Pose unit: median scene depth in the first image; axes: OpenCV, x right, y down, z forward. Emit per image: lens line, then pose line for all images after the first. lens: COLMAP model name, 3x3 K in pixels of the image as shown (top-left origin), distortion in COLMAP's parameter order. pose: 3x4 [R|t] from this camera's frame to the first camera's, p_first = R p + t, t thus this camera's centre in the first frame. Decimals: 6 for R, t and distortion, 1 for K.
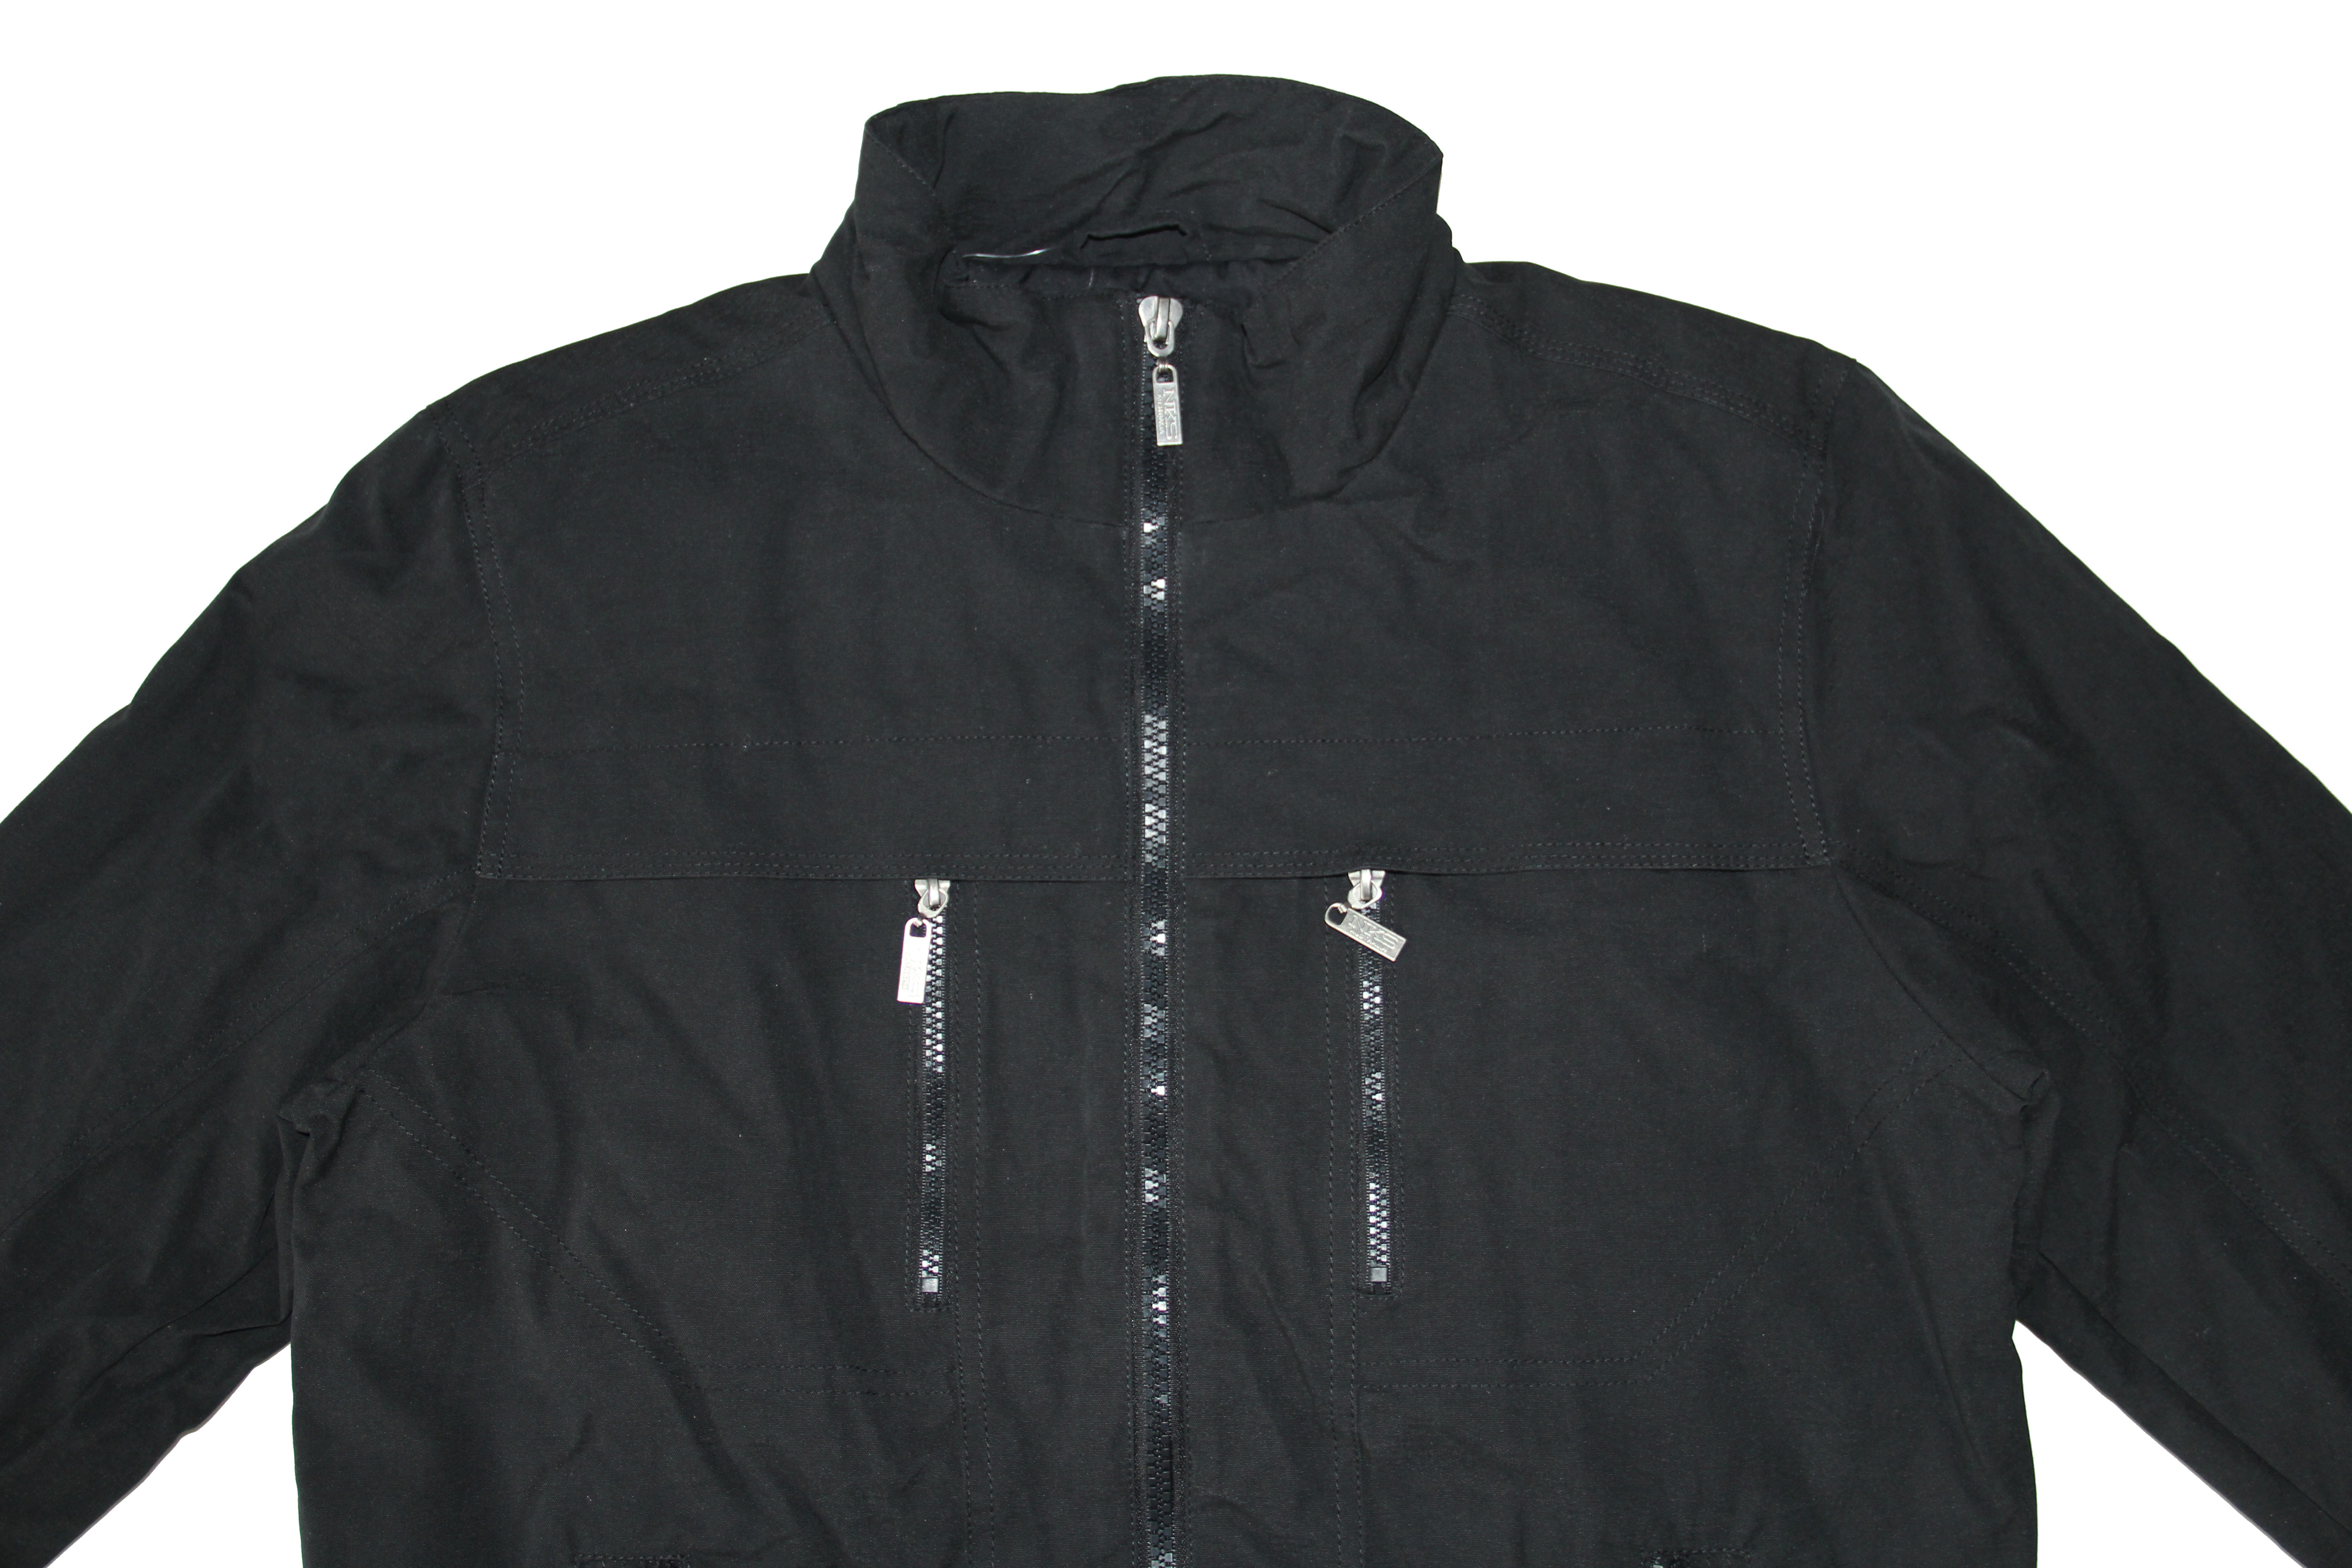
lens RADIAL K [[2326.7, 0, 1176.0], [0, 2326.7, 784.0], [0, 0, 1]] dist [0.000787, 0.168585]
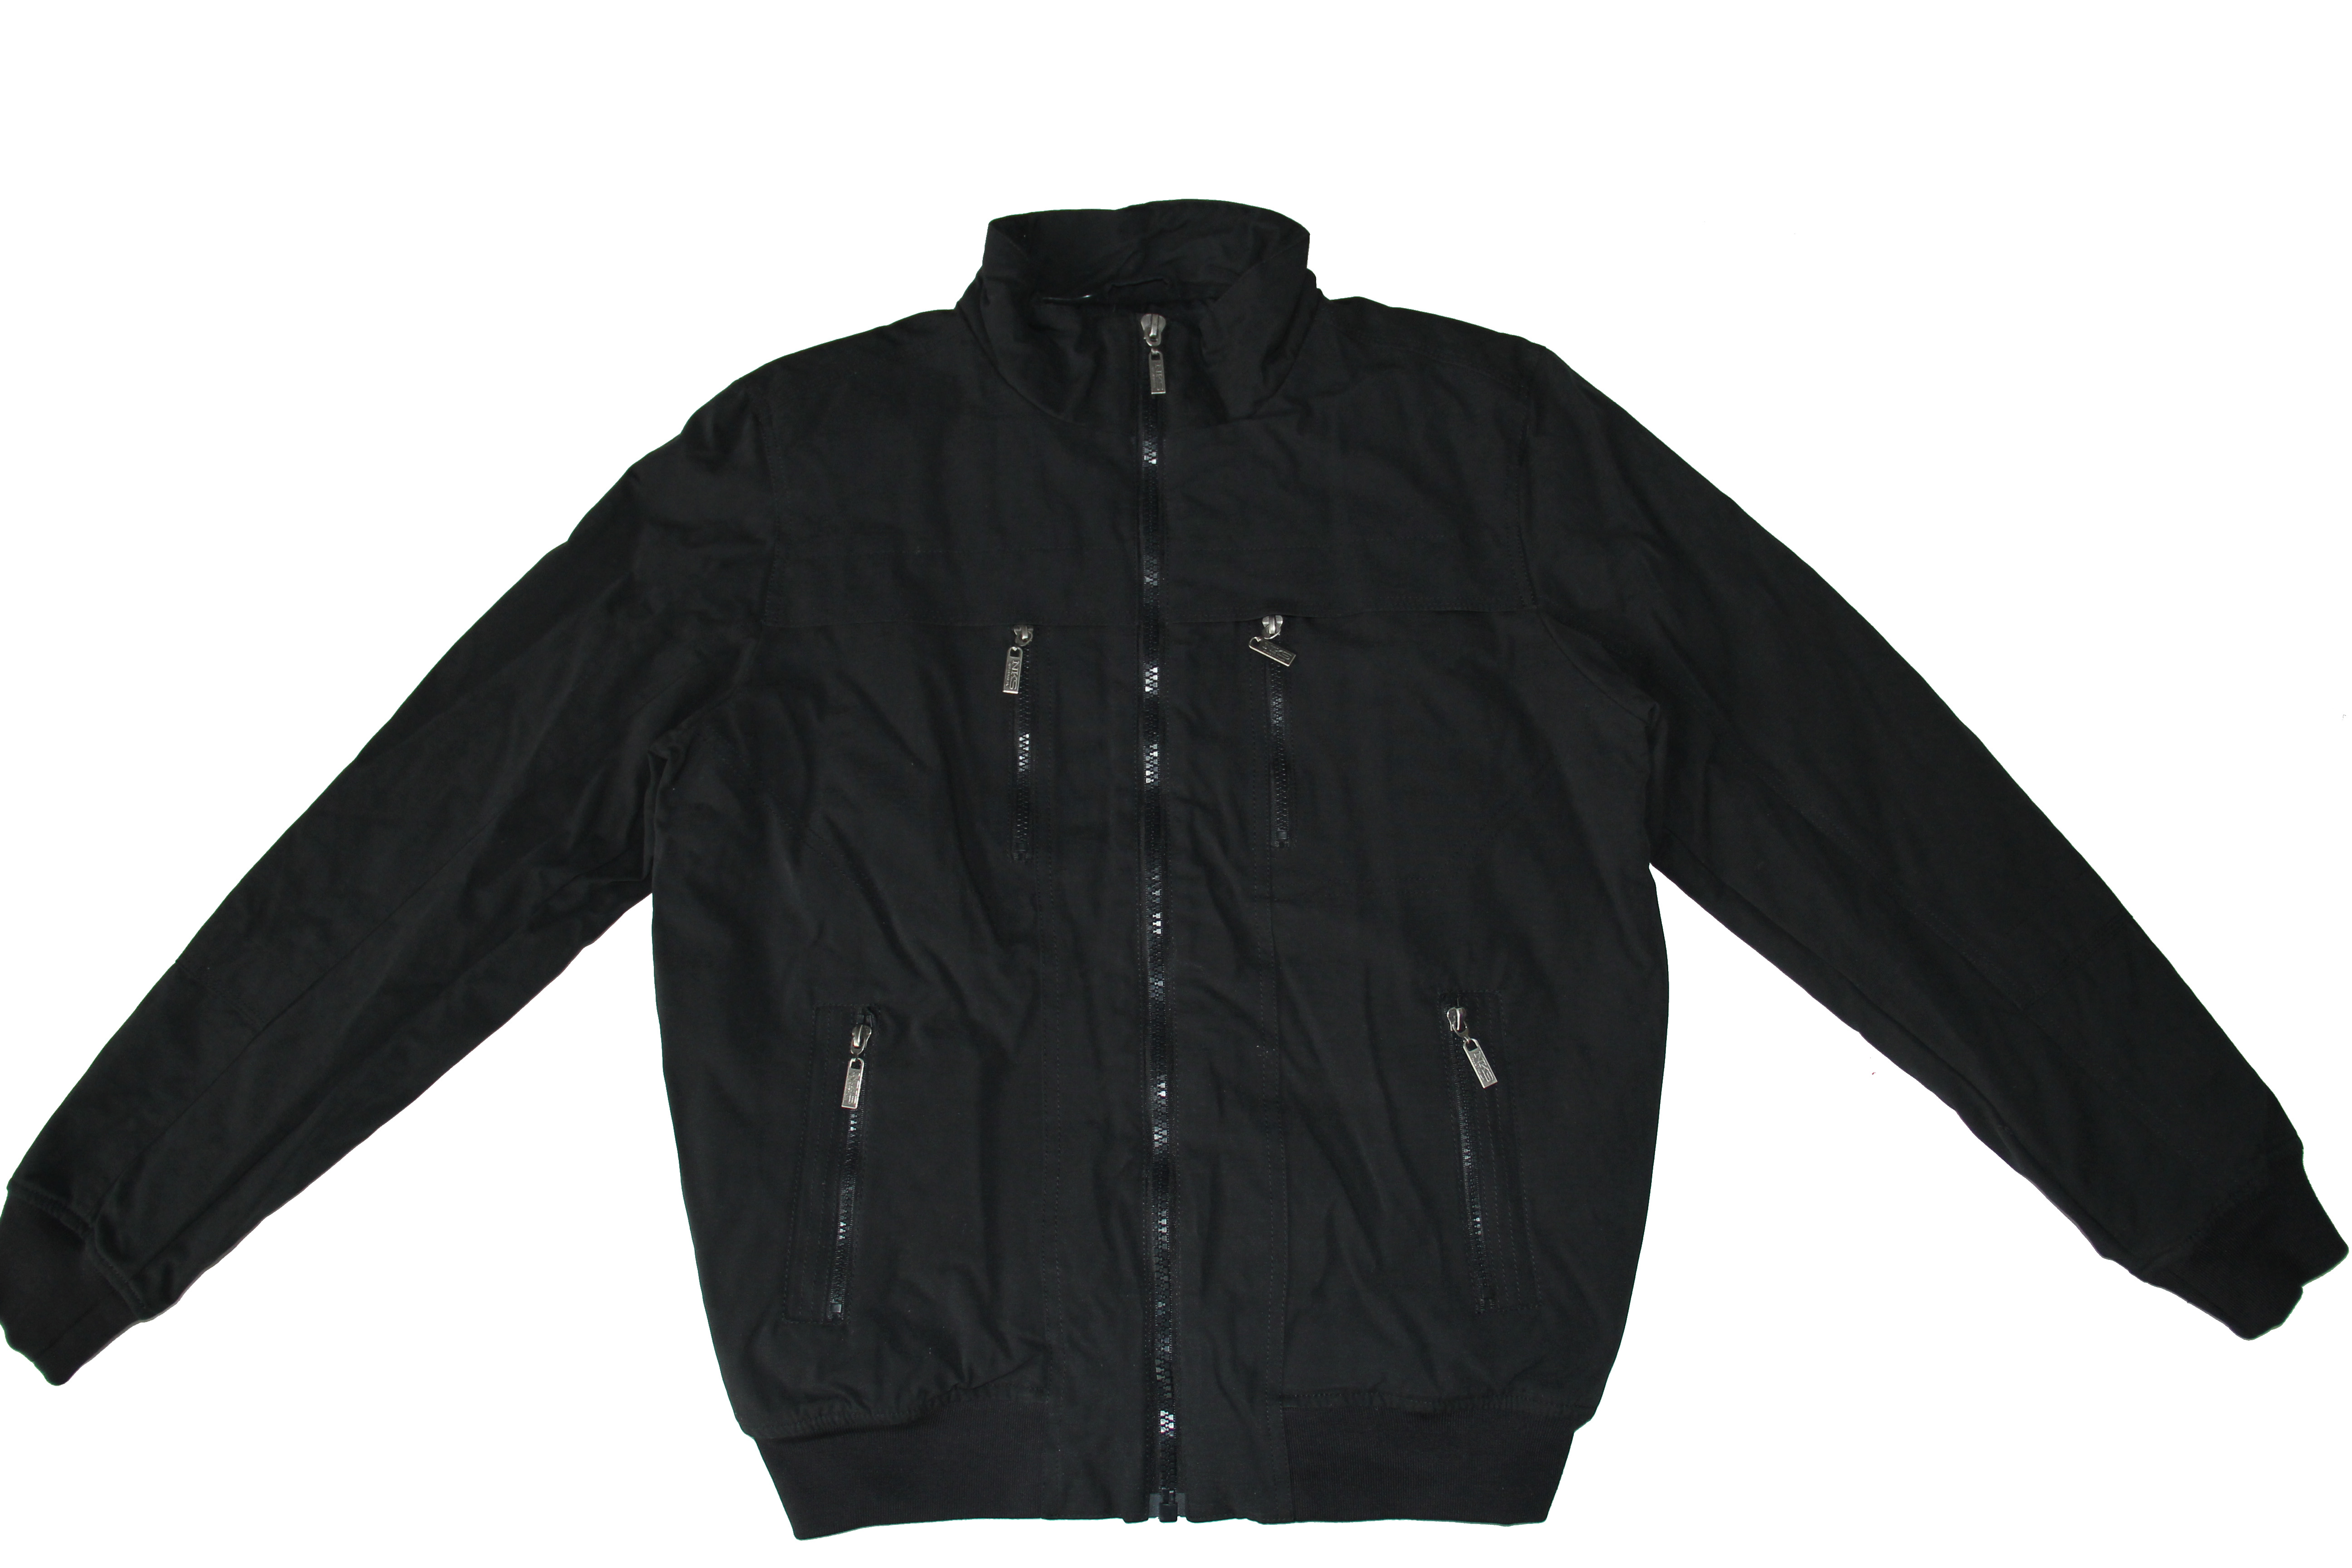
lens RADIAL K [[2014.8, 0, 1176.0], [0, 2014.8, 784.0], [0, 0, 1]] dist [-0.000990, -0.000014]
pose [[0.999966, -0.007551, -0.003244, 0.013370], [0.006875, 0.984860, -0.173217, 0.418840], [0.004503, 0.173189, 0.984878, -0.463112]]
